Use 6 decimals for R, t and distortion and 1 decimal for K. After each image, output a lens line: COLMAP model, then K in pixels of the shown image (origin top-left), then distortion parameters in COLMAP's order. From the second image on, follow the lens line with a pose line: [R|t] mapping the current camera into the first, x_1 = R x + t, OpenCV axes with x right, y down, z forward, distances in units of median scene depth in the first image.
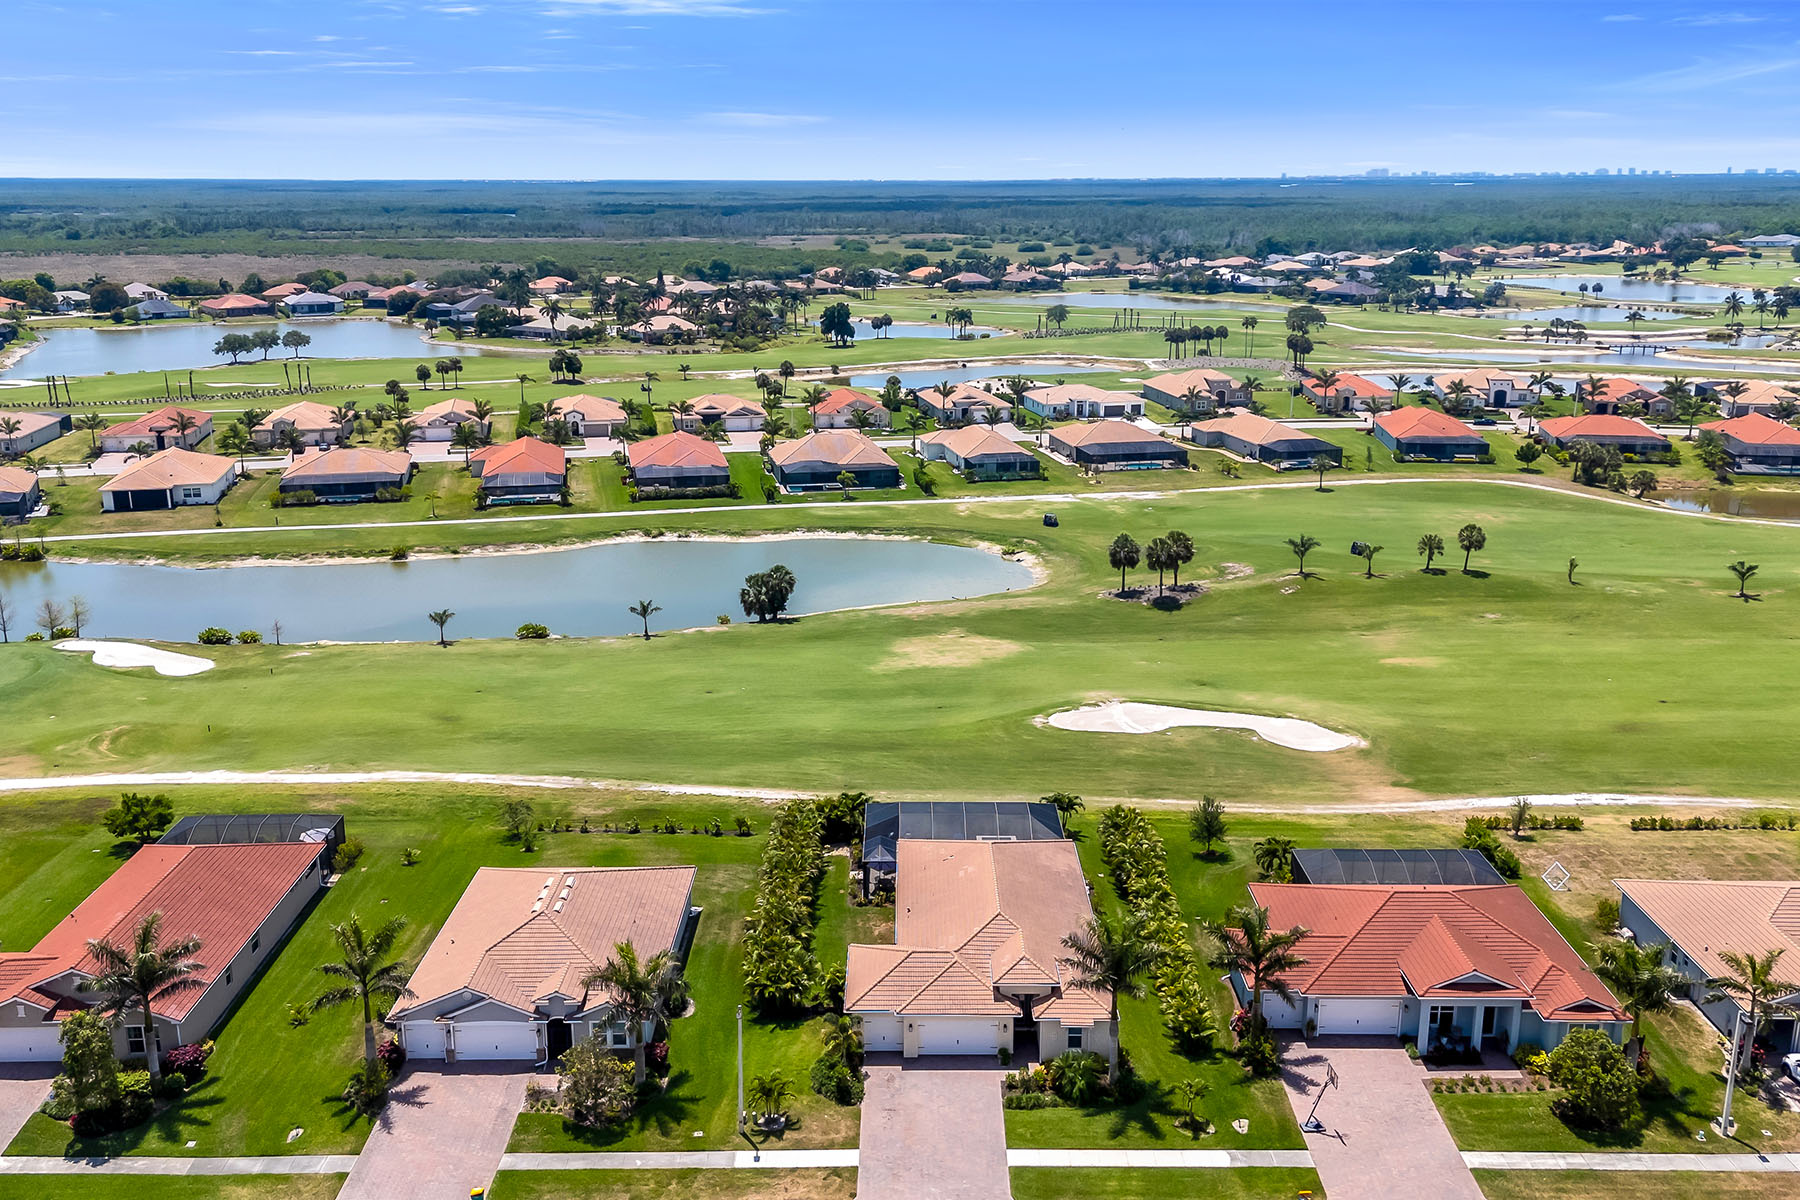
lens RADIAL K [[1547.9, 0, 905.5], [0, 1547.9, 589.3], [0, 0, 1]] dist [0.088156, -0.095652]
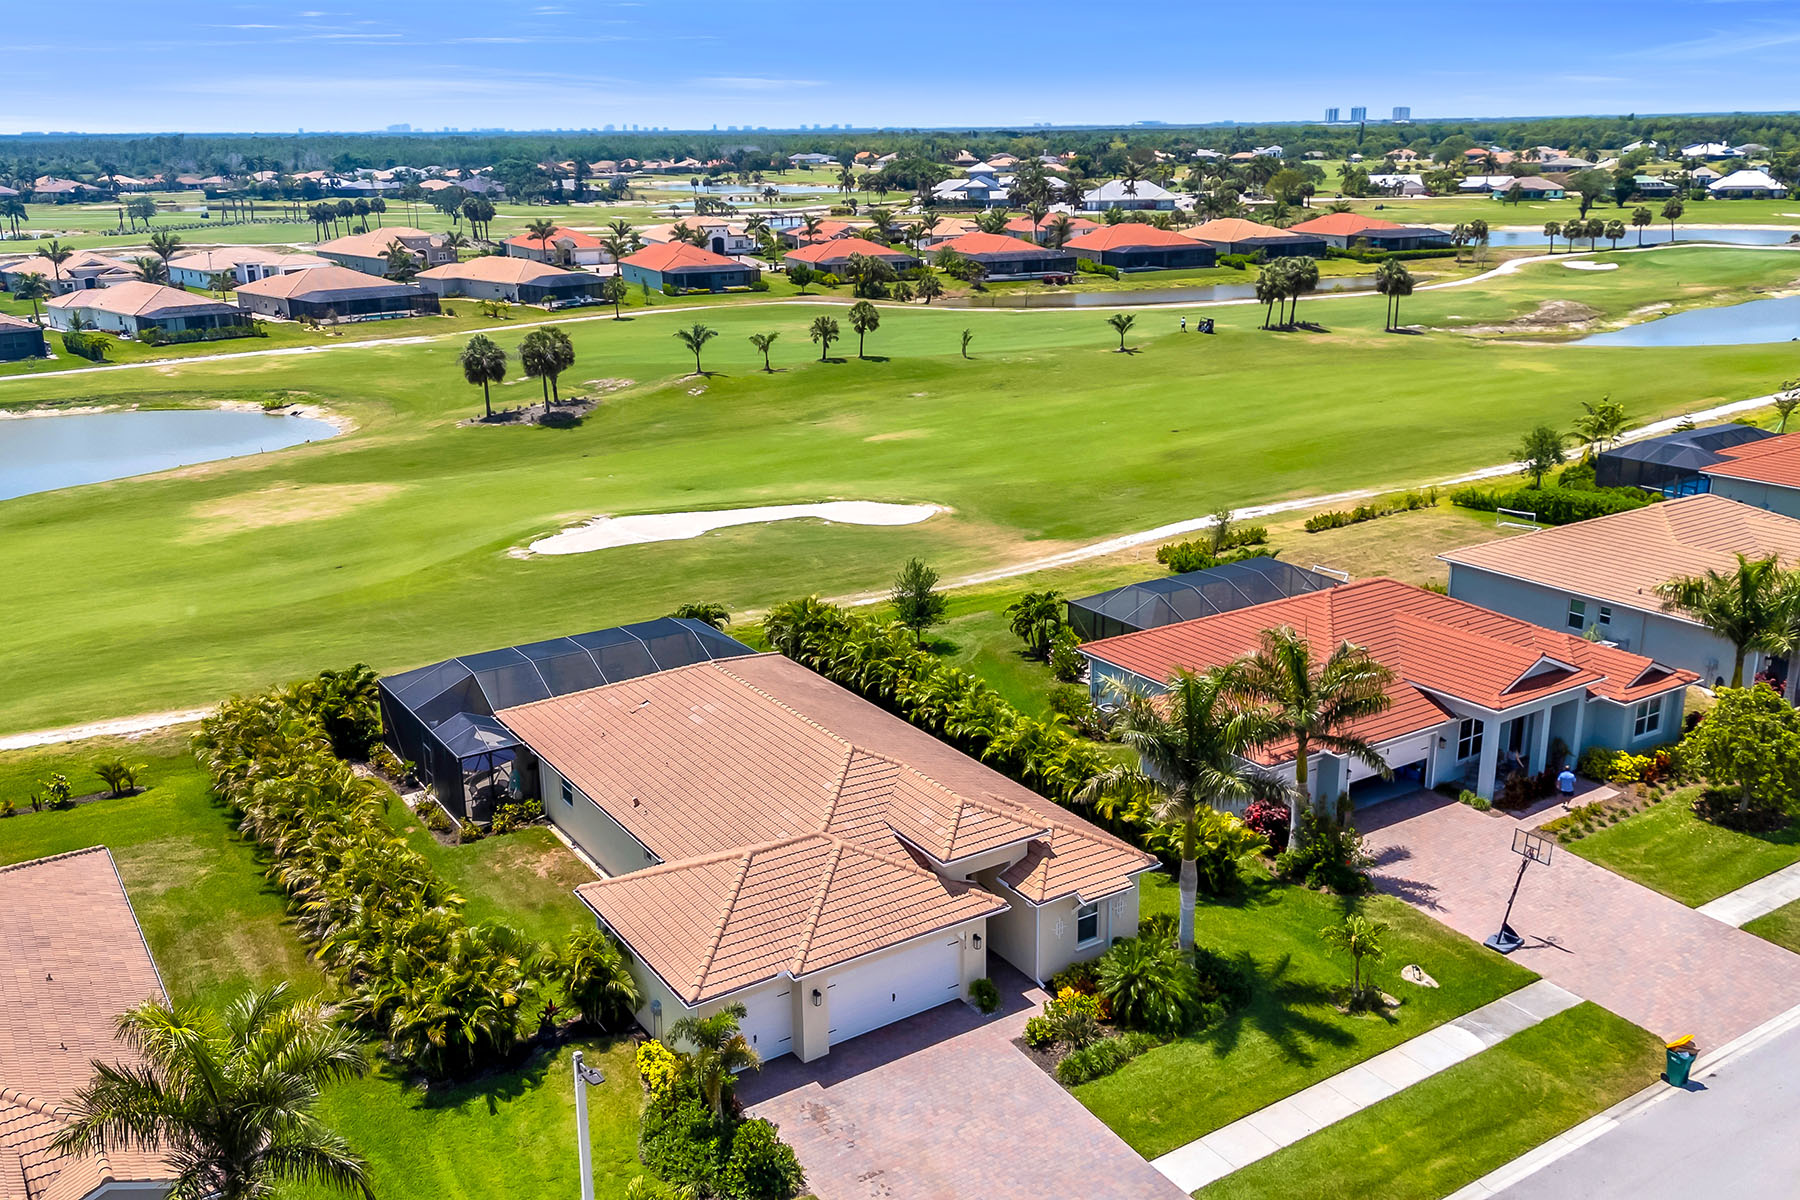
lens RADIAL K [[1547.9, 0, 905.5], [0, 1547.9, 600.7], [0, 0, 1]] dist [0.088156, -0.095652]
pose [[0.835527, -0.168138, 0.523090, -0.130077], [0.150028, 0.985664, 0.077185, 0.081872], [-0.528569, 0.013988, 0.848775, 0.369154]]
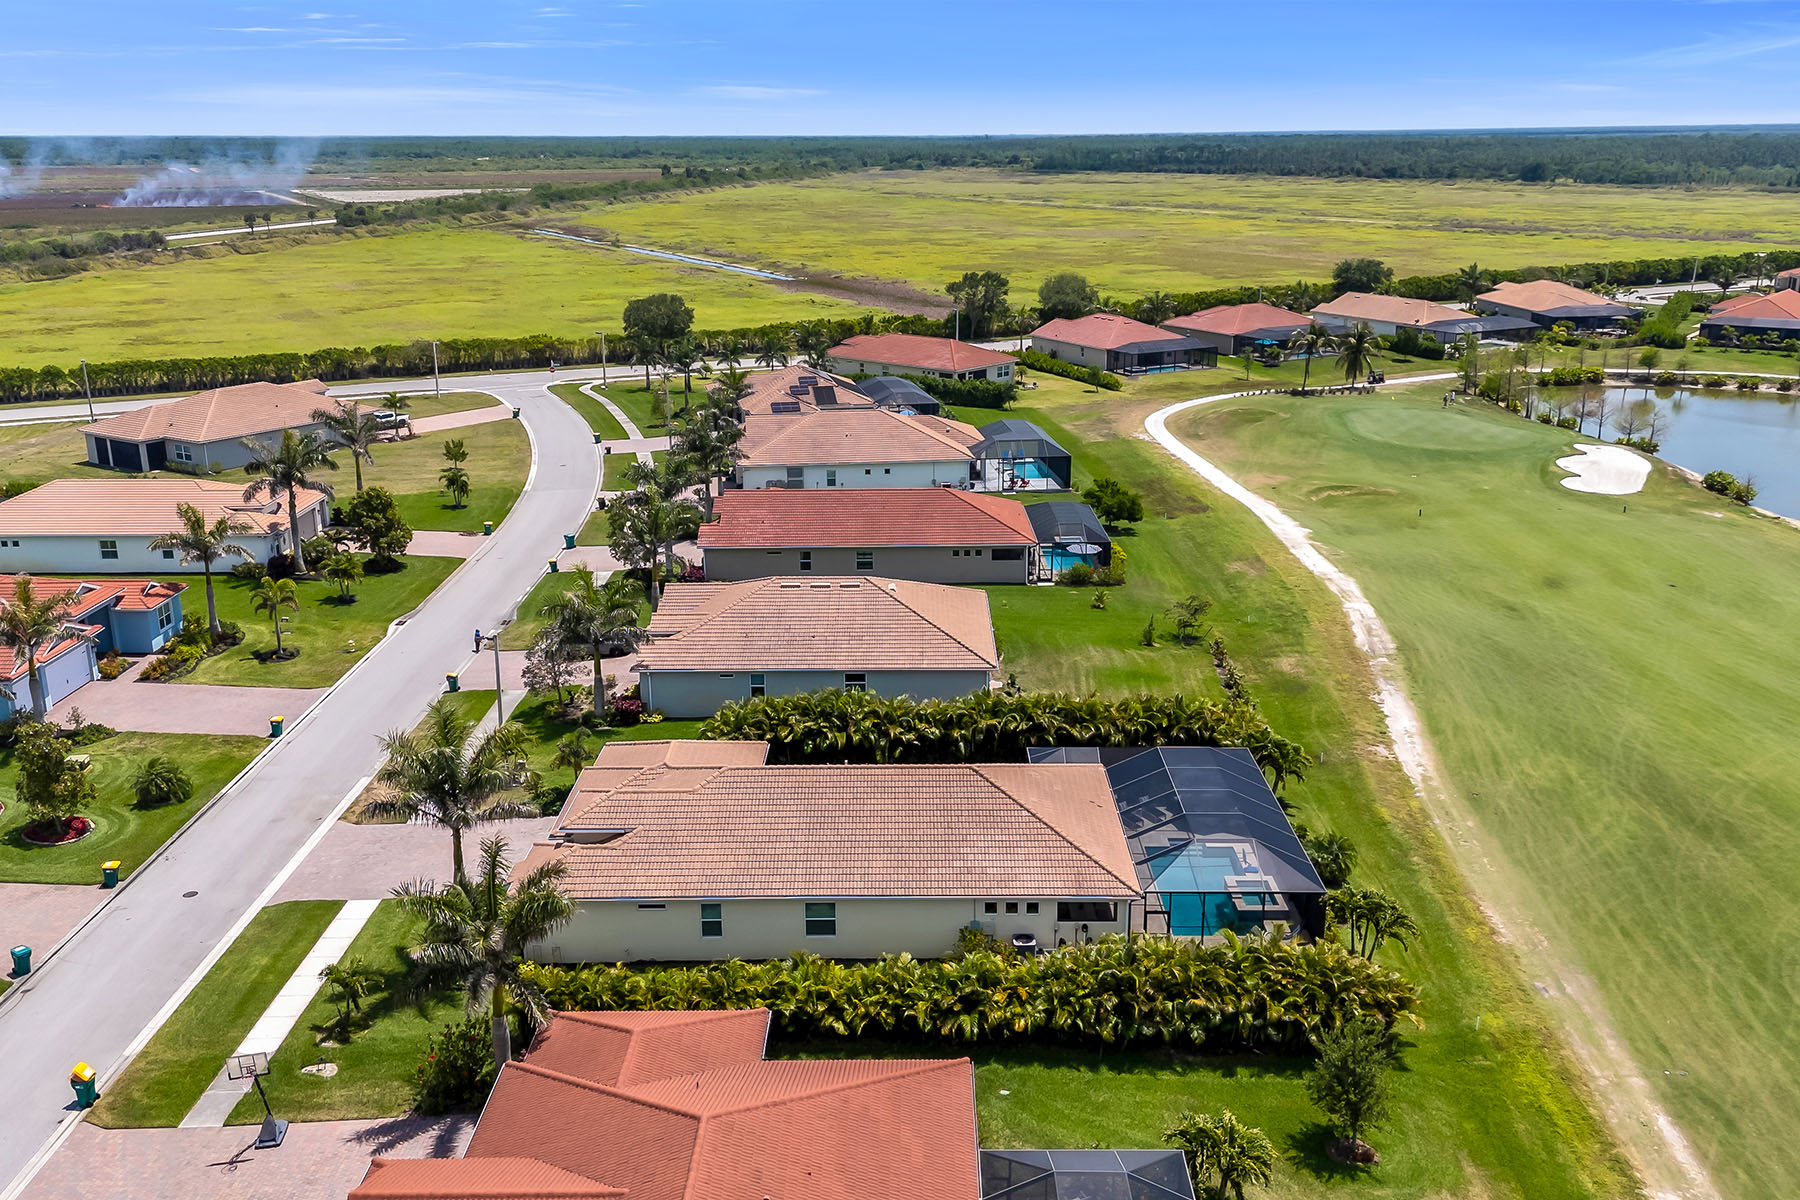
lens RADIAL K [[1547.9, 0, 901.3], [0, 1547.9, 607.4], [0, 0, 1]] dist [0.088156, -0.095652]
pose [[-0.002300, 0.290558, -0.956855, 0.470728], [-0.246695, 0.927119, 0.282121, -0.047384], [0.969091, 0.236700, 0.069546, 0.687660]]
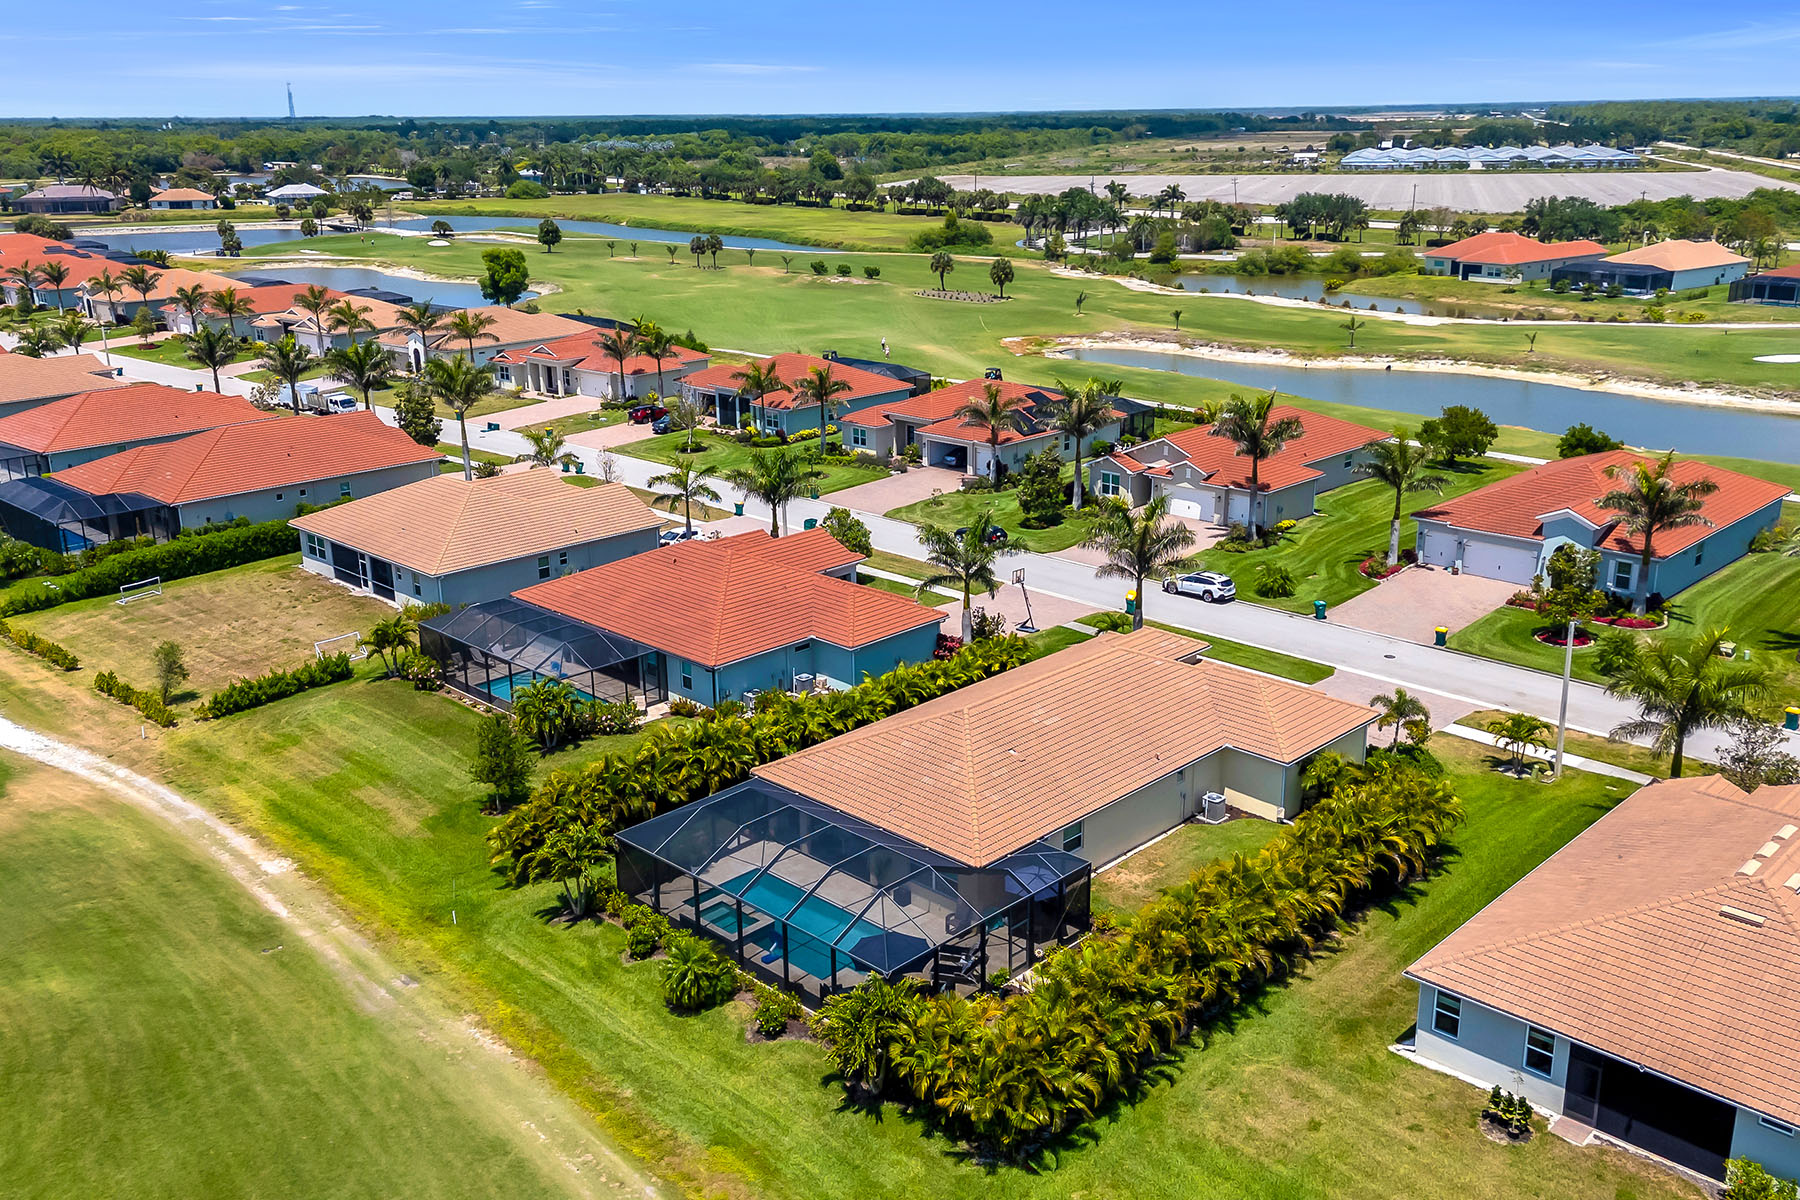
lens RADIAL K [[1547.9, 0, 902.9], [0, 1547.9, 639.4], [0, 0, 1]] dist [0.088156, -0.095652]
pose [[-0.717568, -0.213303, 0.663022, -0.238670], [0.187723, 0.857490, 0.479032, -0.112687], [-0.670714, 0.468202, -0.575265, 1.013019]]
